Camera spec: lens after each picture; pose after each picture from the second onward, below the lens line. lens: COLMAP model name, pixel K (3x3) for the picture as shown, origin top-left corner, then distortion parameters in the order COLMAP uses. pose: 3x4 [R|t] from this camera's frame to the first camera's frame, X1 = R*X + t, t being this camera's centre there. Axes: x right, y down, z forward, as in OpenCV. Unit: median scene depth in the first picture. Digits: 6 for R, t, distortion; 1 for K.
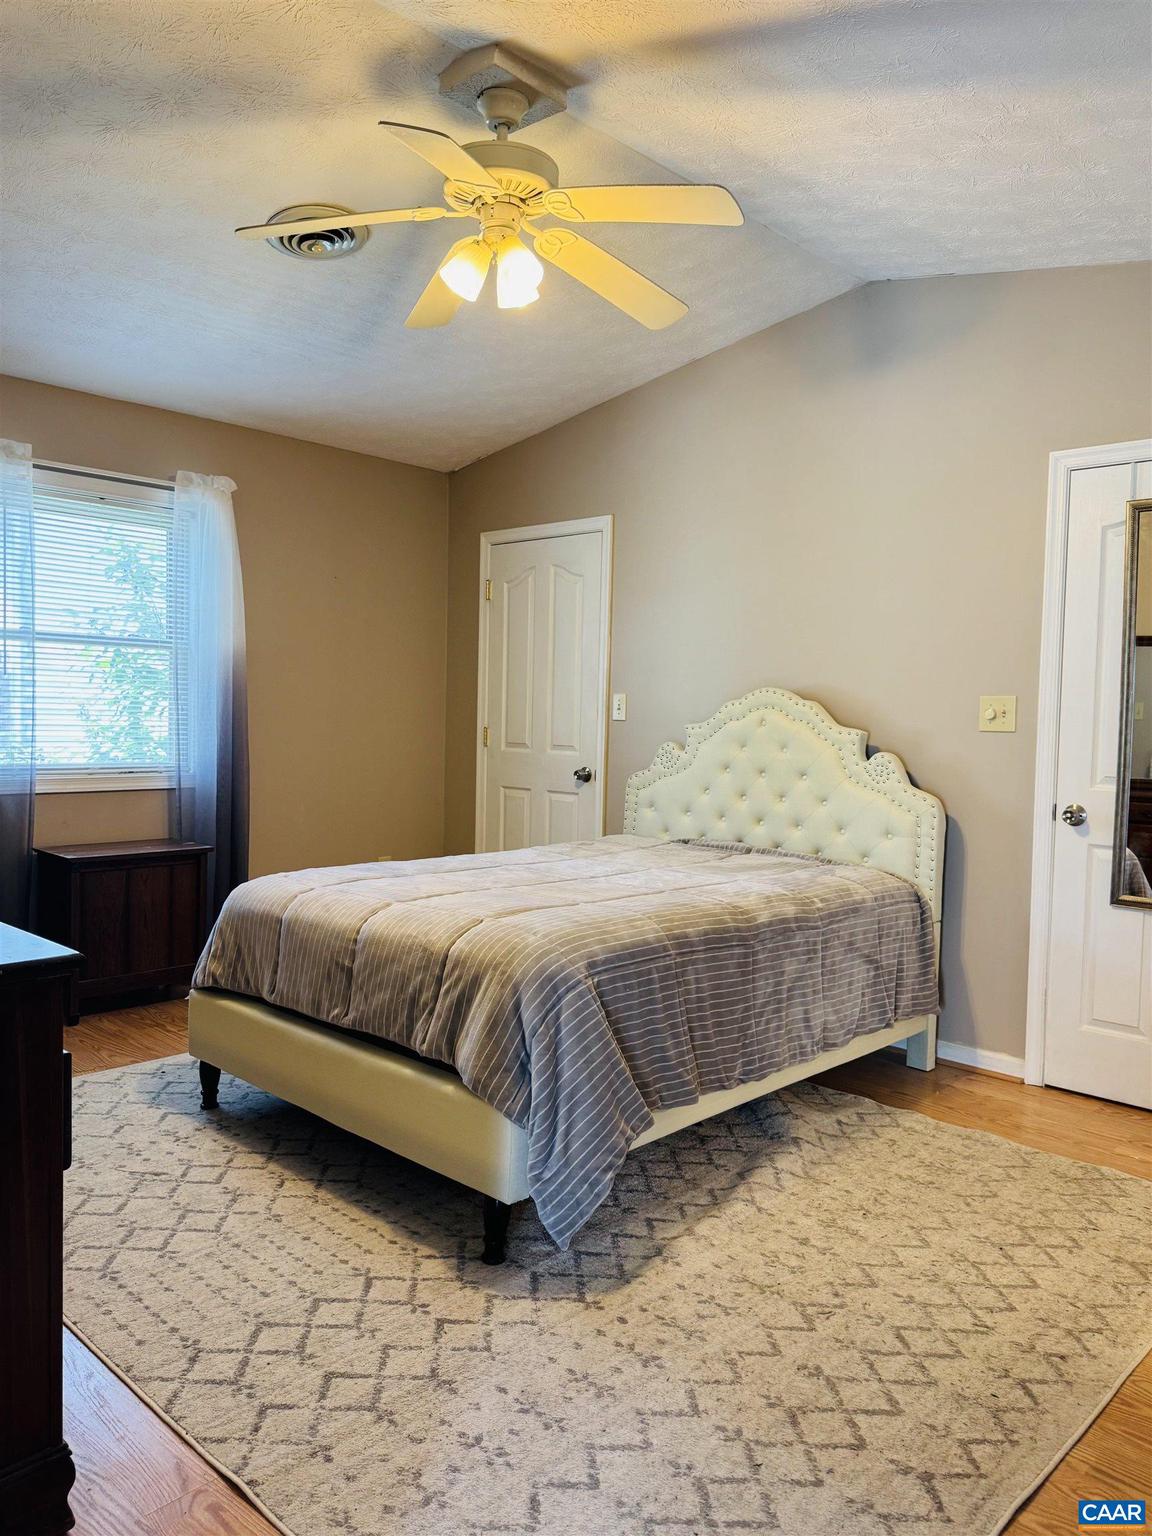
lens RADIAL K [[1113.6, 0, 572.8], [0, 1113.6, 765.0], [0, 0, 1]] dist [0.046593, -0.054187]
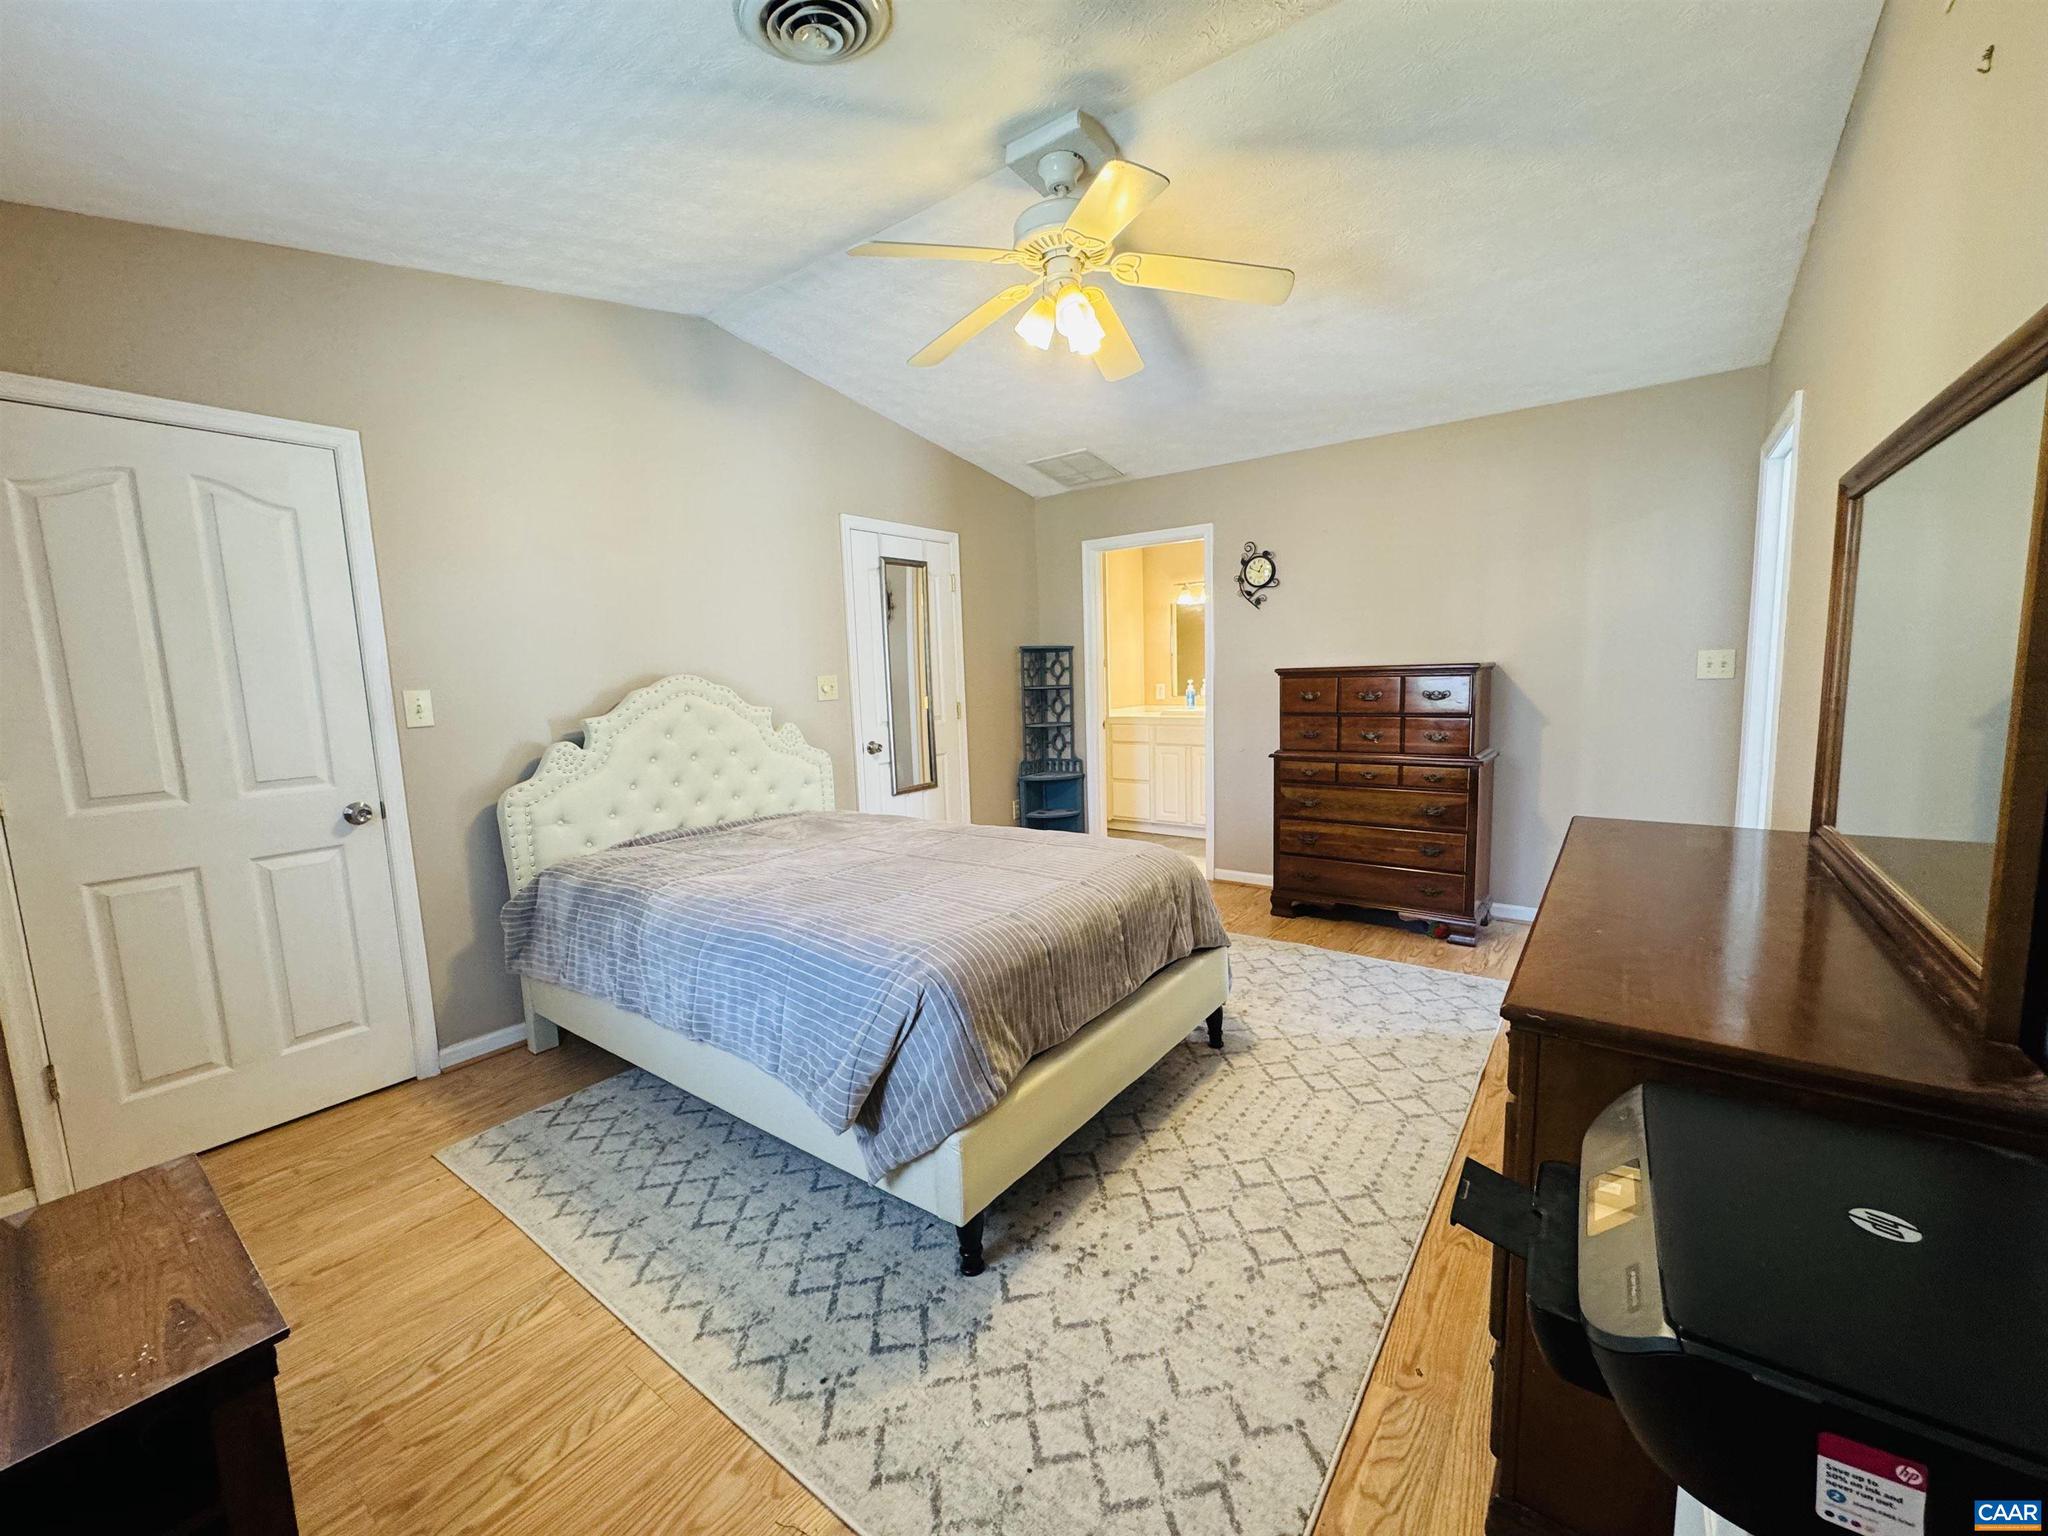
lens RADIAL K [[812.9, 0, 1028.6], [0, 812.9, 763.2], [0, 0, 1]] dist [0.001828, -0.000787]
pose [[-0.122678, -0.136849, 0.982966, -0.995615], [0.079007, 0.985957, 0.147126, -0.117782], [-0.989297, 0.095710, -0.110143, 1.225814]]
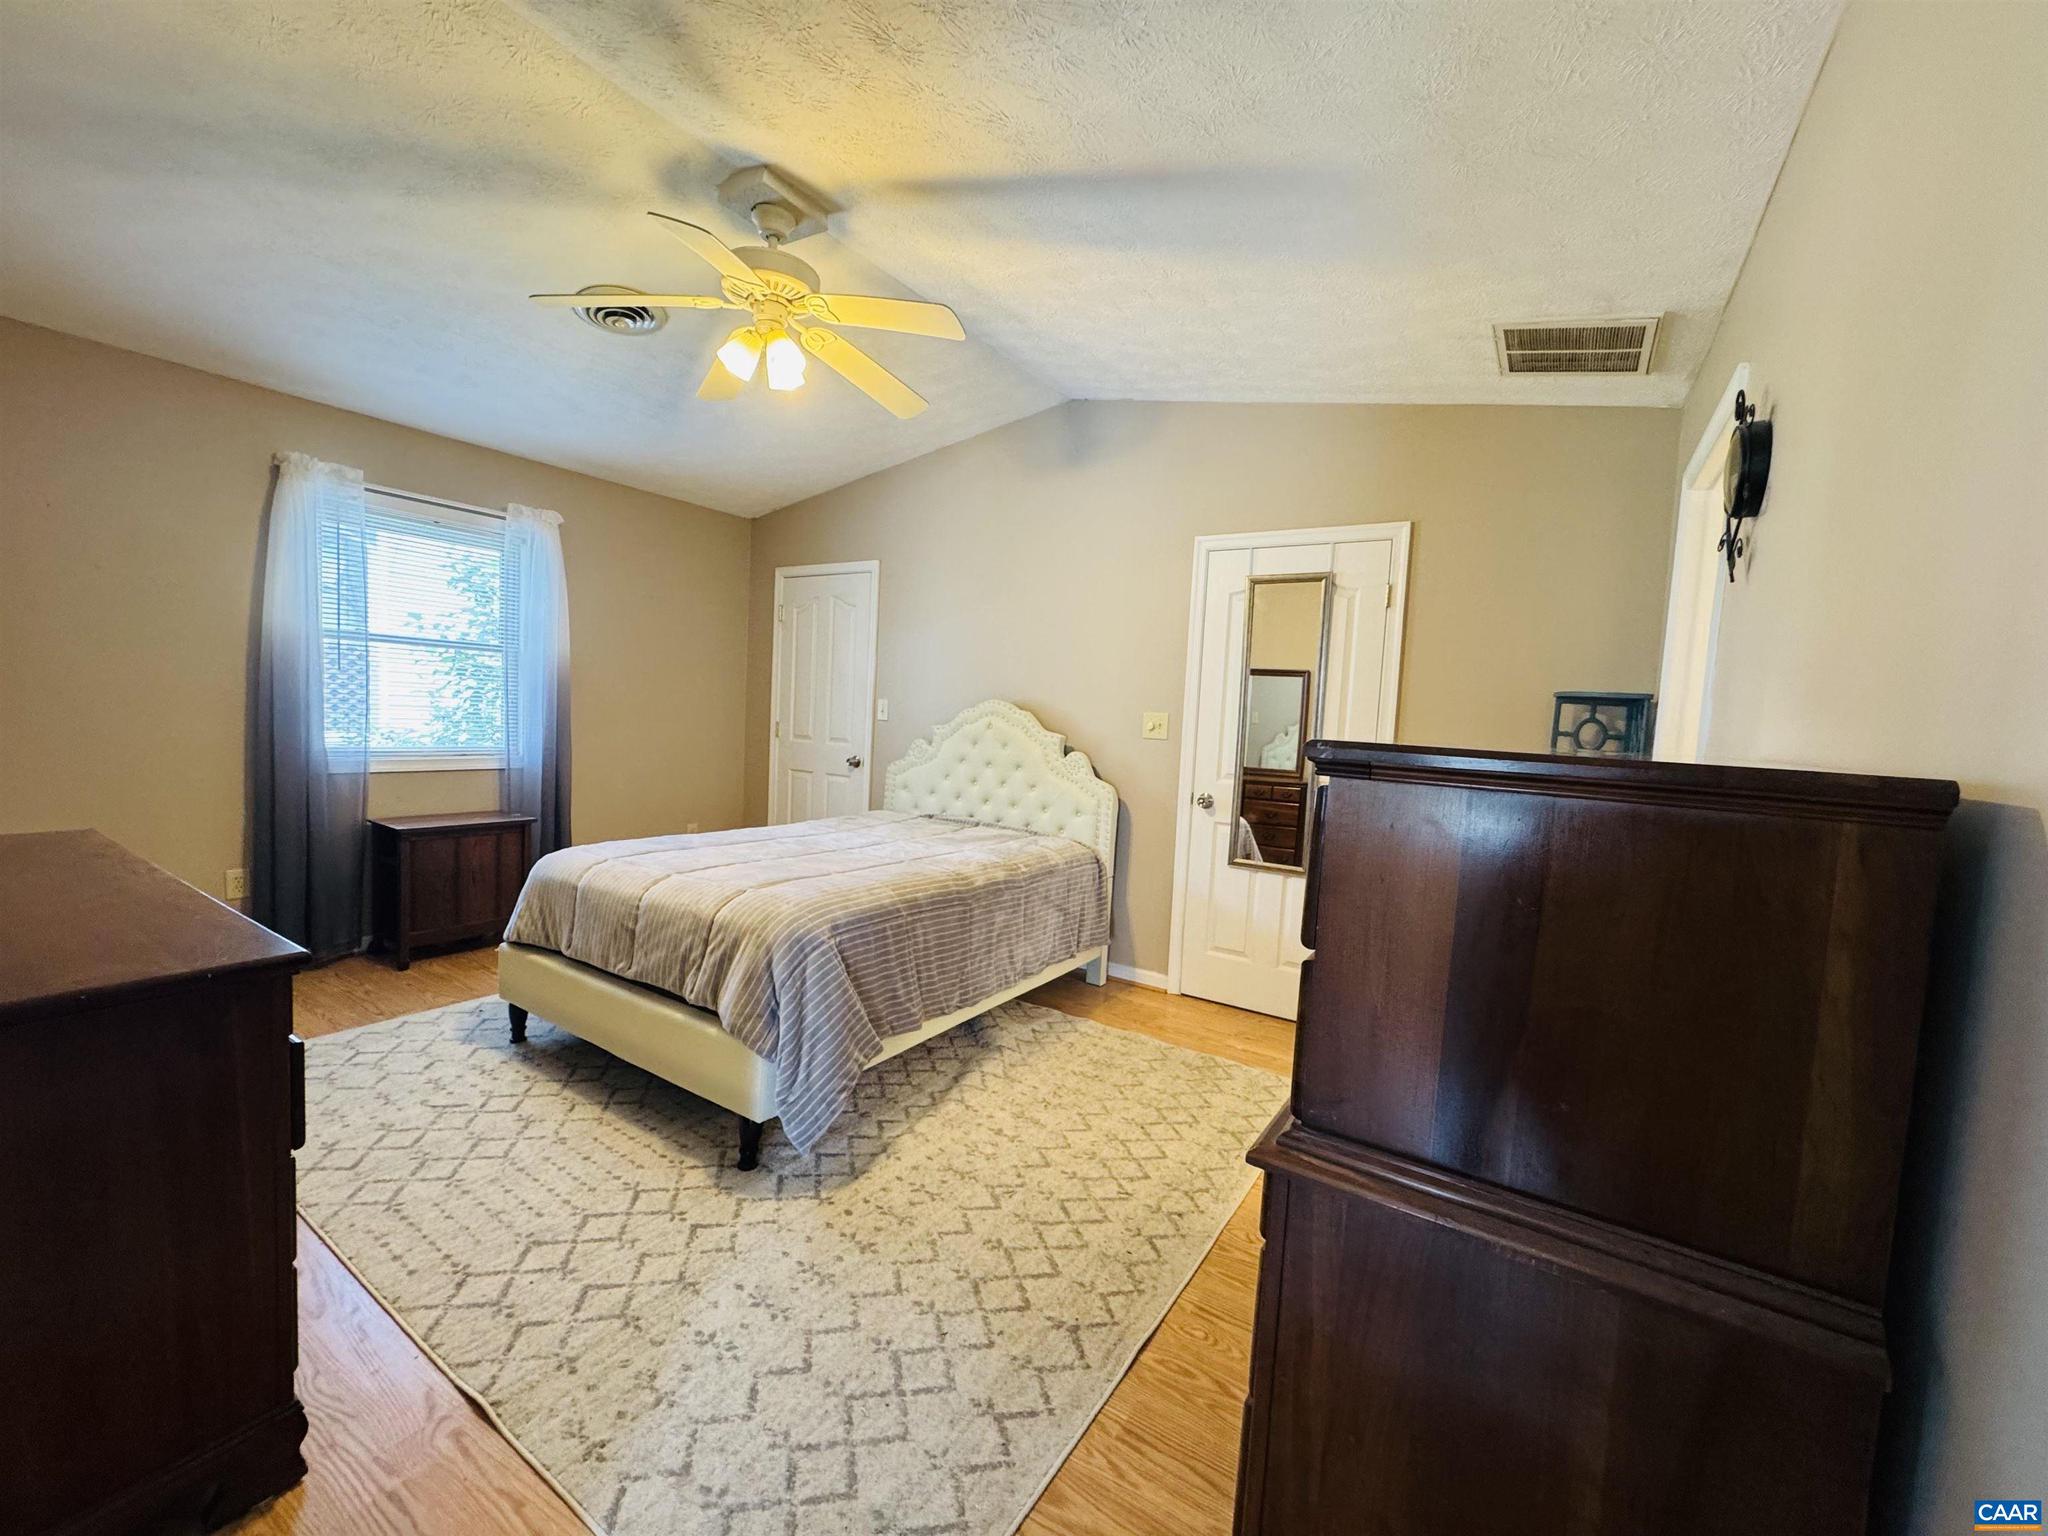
lens RADIAL K [[812.9, 0, 1019.2], [0, 812.9, 765.9], [0, 0, 1]] dist [0.001828, -0.000787]
pose [[0.983274, 0.015945, 0.181436, 0.048507], [-0.020588, 0.999506, 0.023736, -0.023855], [-0.180968, -0.027075, 0.983116, 0.072659]]
